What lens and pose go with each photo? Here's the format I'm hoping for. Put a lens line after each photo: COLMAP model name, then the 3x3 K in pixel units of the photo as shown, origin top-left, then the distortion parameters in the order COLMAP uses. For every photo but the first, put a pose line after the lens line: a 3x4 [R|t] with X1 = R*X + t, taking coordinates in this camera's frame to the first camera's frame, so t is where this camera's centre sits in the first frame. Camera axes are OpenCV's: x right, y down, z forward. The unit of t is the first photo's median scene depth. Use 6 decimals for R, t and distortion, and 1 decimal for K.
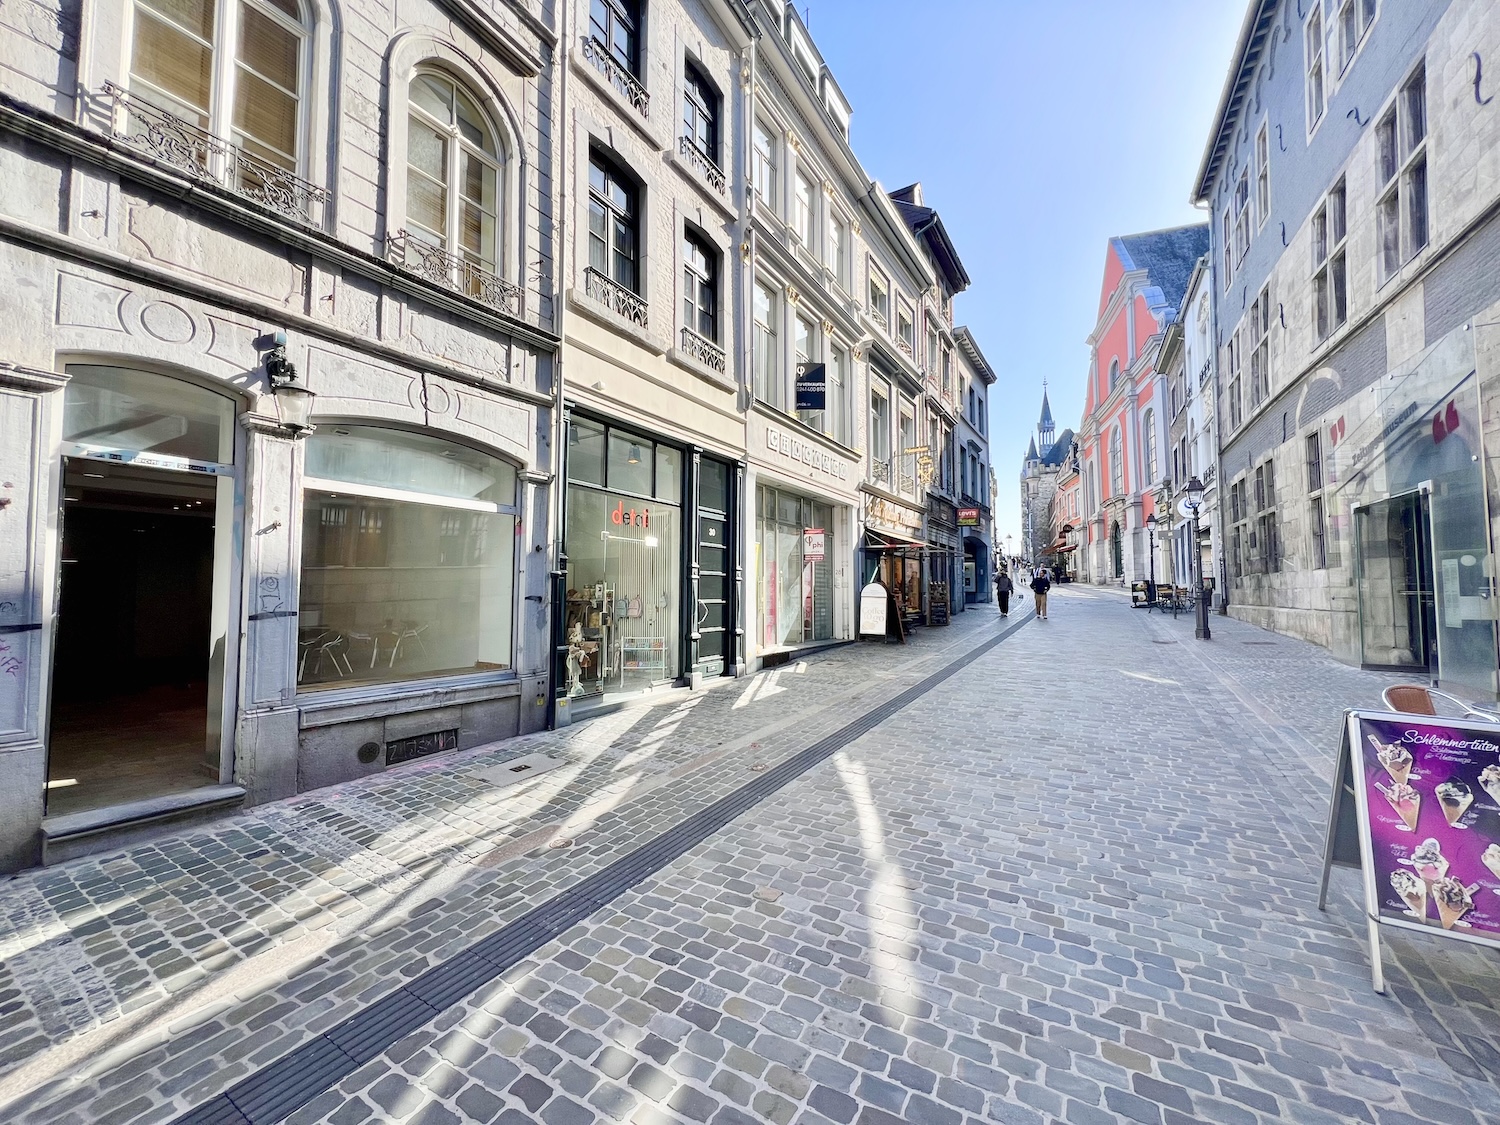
lens RADIAL K [[596.6, 0, 750.0], [0, 596.6, 562.5], [0, 0, 1]] dist [-0.000413, 0.000076]
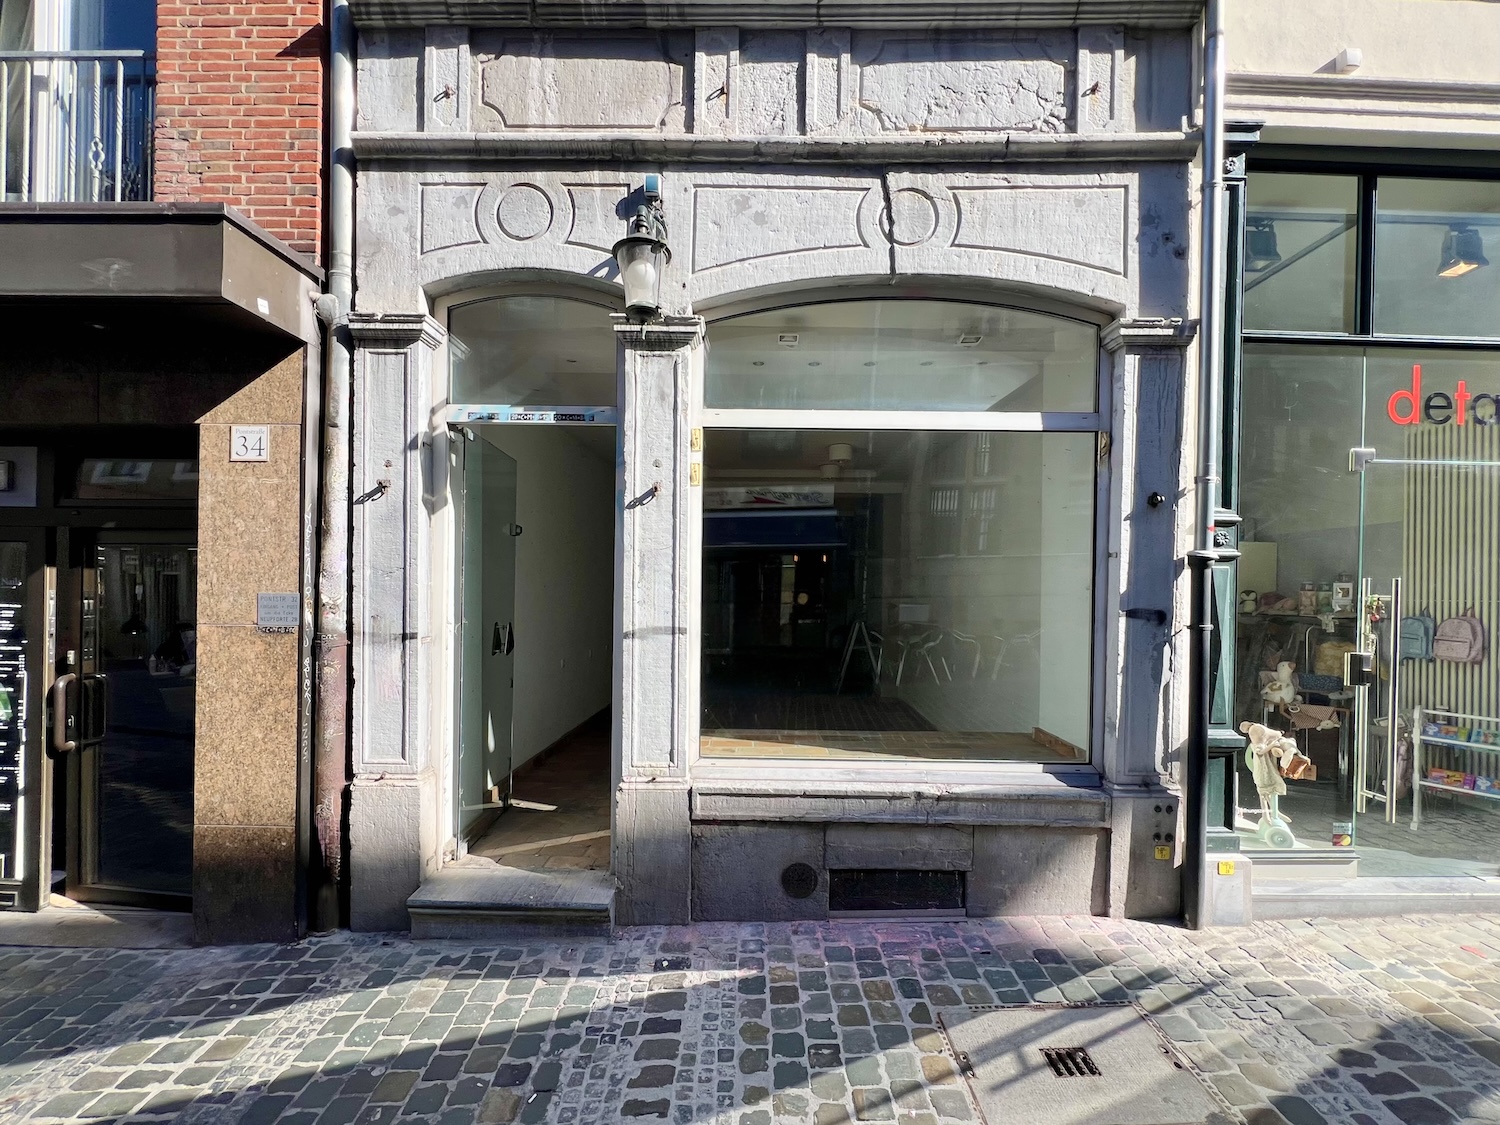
lens RADIAL K [[627.3, 0, 750.2], [0, 627.3, 587.3], [0, 0, 1]] dist [-0.001312, -0.000046]
pose [[0.535312, 0.008230, -0.844614, -0.188496], [0.031972, 0.999038, 0.029999, 0.024639], [0.844049, -0.043063, 0.534534, 0.752021]]
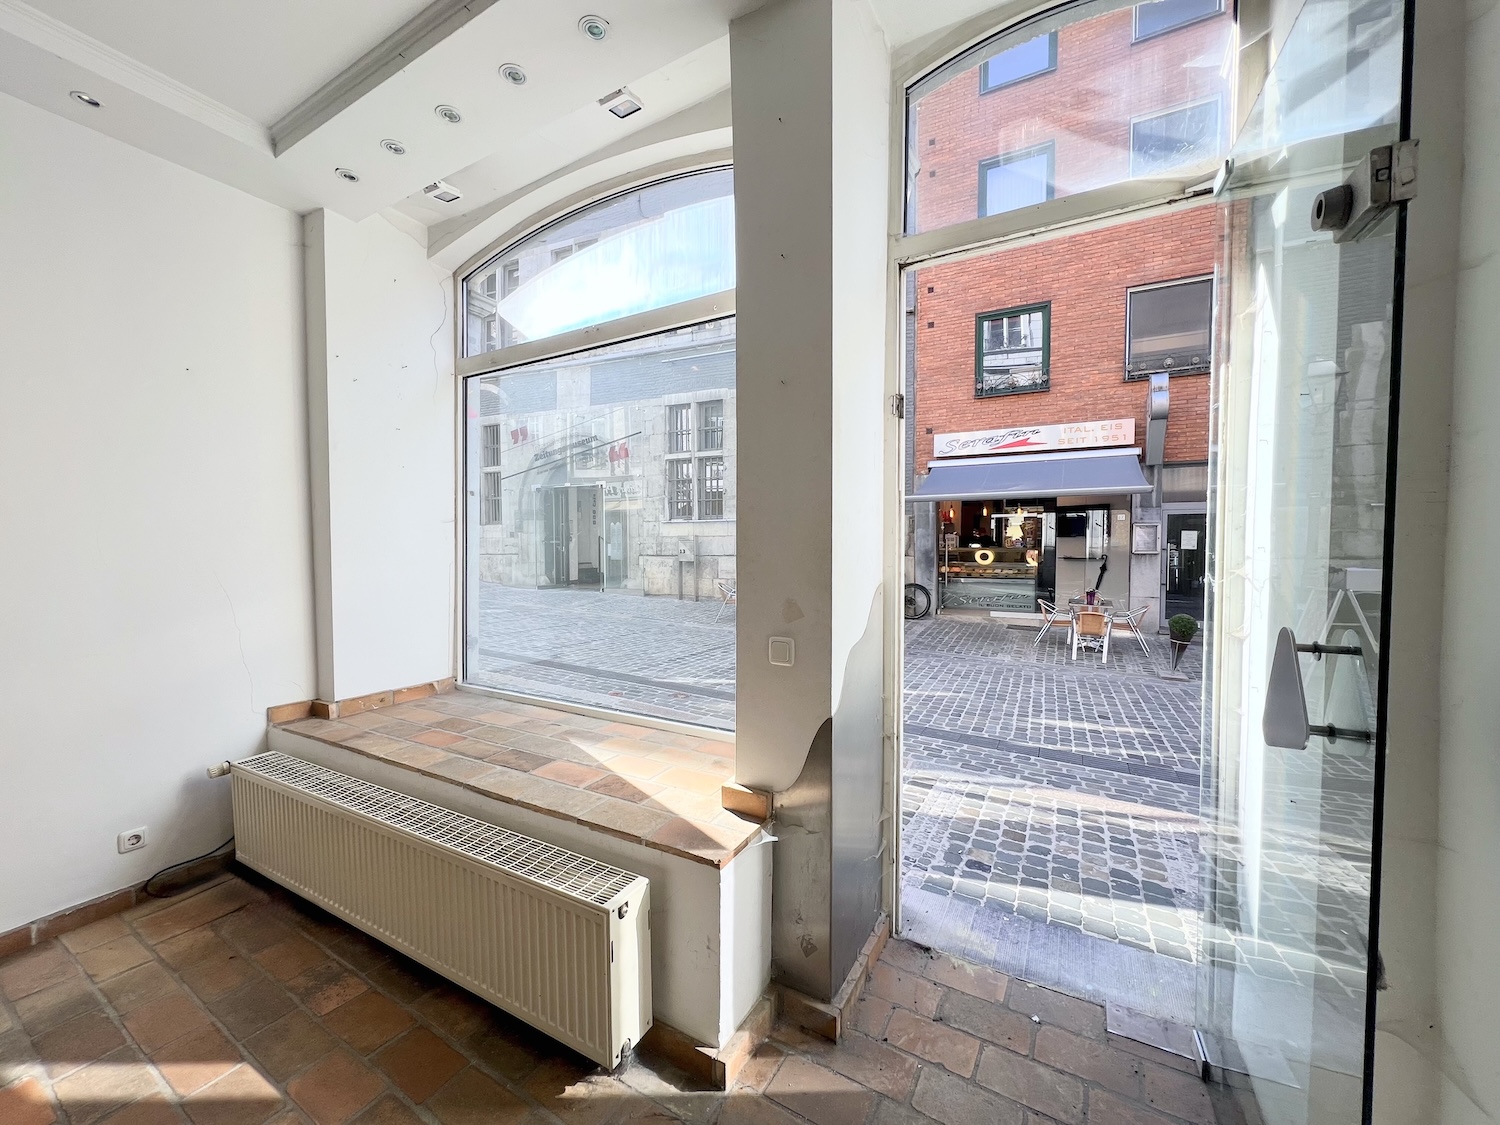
lens RADIAL K [[596.6, 0, 750.0], [0, 596.6, 562.5], [0, 0, 1]] dist [-0.000413, 0.000076]
pose [[-0.050221, -0.030966, 0.998258, -1.329638], [-0.050928, 0.998298, 0.028406, 0.069595], [-0.997439, -0.049413, -0.051712, 1.142262]]
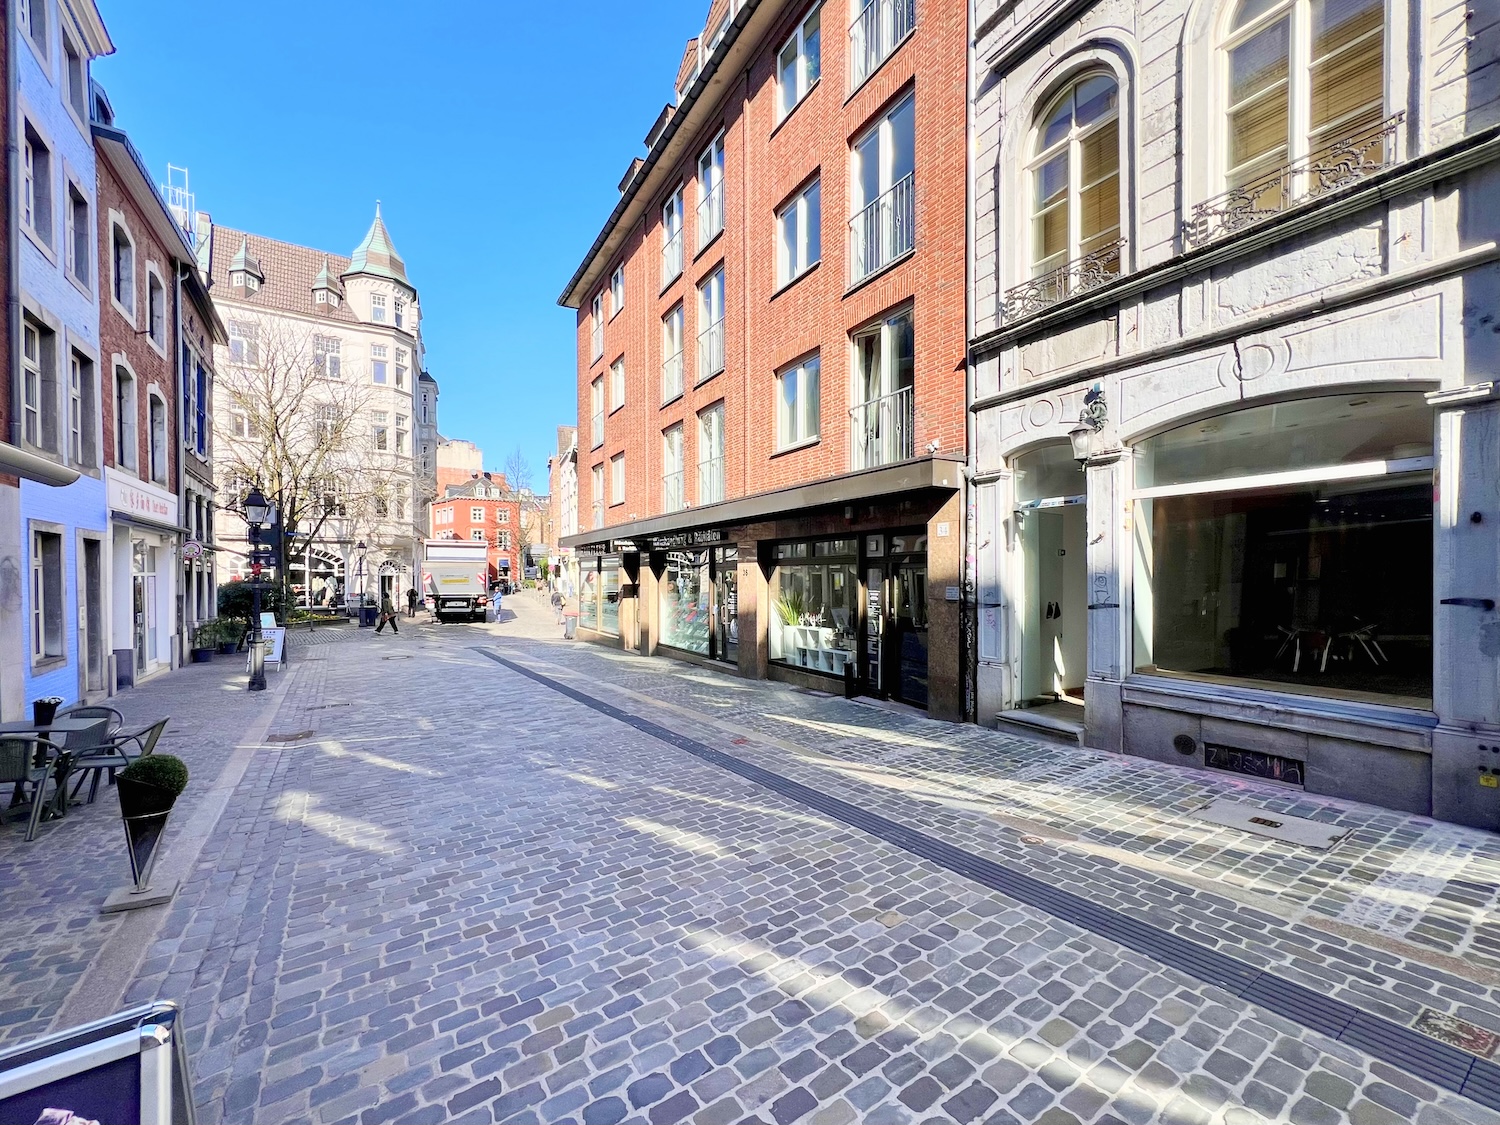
lens RADIAL K [[616.7, 0, 748.9], [0, 616.7, 581.5], [0, 0, 1]] dist [0.000516, 0.000019]
pose [[-0.439477, 0.008520, -0.898214, 0.742529], [0.052015, 0.998518, -0.015978, 0.017442], [0.896747, -0.053742, -0.439269, 0.927811]]
